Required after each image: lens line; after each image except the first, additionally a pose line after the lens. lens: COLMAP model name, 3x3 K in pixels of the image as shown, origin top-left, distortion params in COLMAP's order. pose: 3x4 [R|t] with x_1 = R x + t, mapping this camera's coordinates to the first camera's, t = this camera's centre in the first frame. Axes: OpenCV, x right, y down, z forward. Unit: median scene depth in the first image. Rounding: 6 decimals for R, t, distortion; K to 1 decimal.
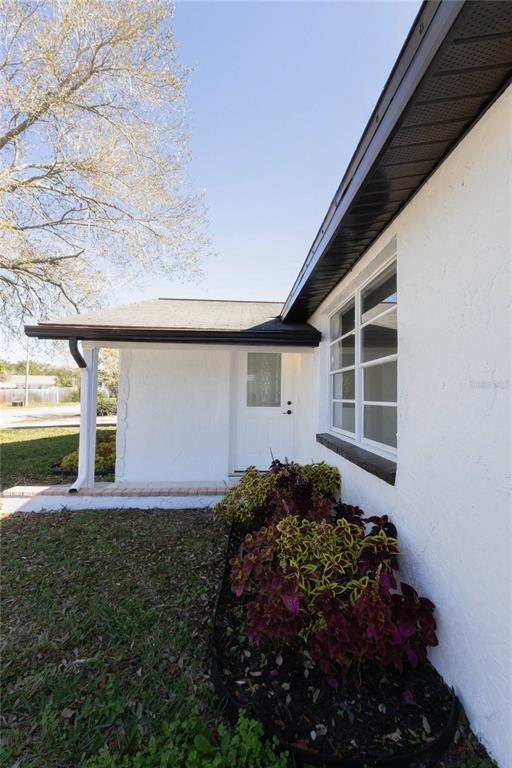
lens RADIAL K [[351.3, 0, 256.0], [0, 351.3, 384.0], [0, 0, 1]] dist [0.021861, -0.000096]
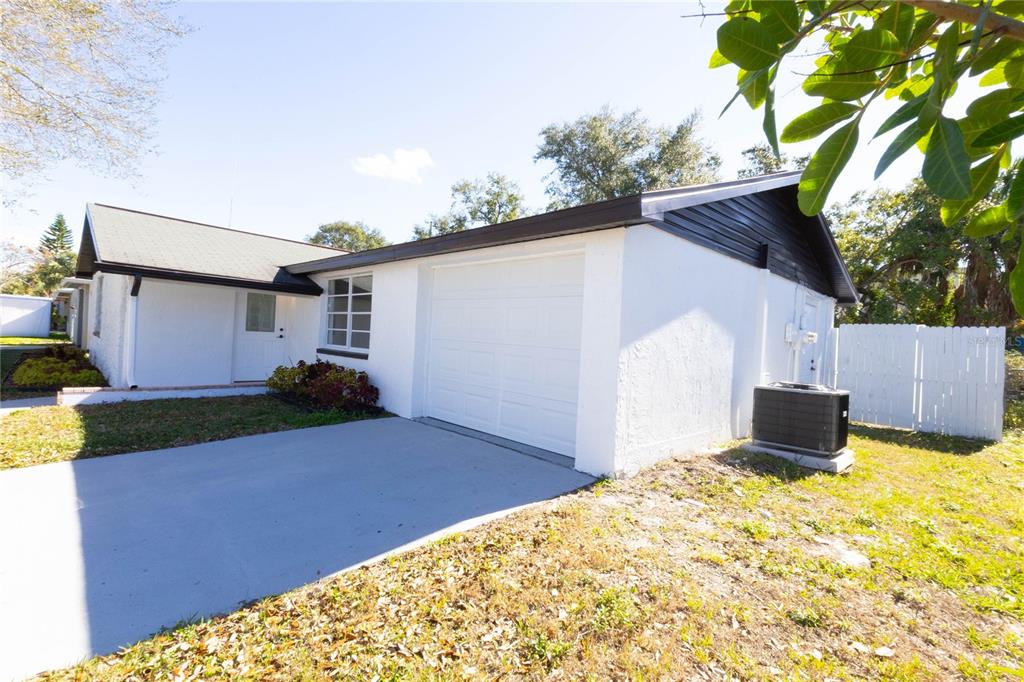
lens RADIAL K [[462.3, 0, 512.0], [0, 462.3, 341.0], [0, 0, 1]] dist [0.001925, 0.000195]
pose [[0.738289, 0.022983, 0.674093, -0.625537], [-0.068412, 0.996817, 0.040942, -0.048373], [-0.671006, -0.076343, 0.737511, -1.247700]]
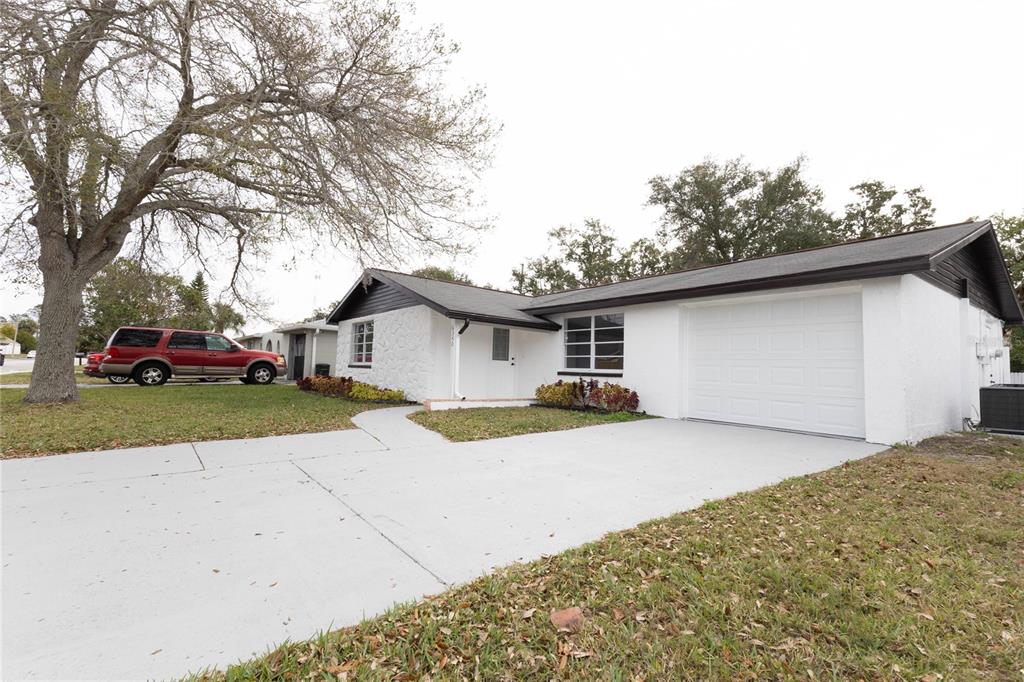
lens RADIAL K [[459.5, 0, 512.0], [0, 459.5, 341.0], [0, 0, 1]] dist [-0.001560, -0.001341]
pose [[0.817293, 0.052601, 0.573816, -1.693418], [-0.044410, 0.998613, -0.028287, 0.045144], [-0.574508, -0.002365, 0.818495, -1.163625]]
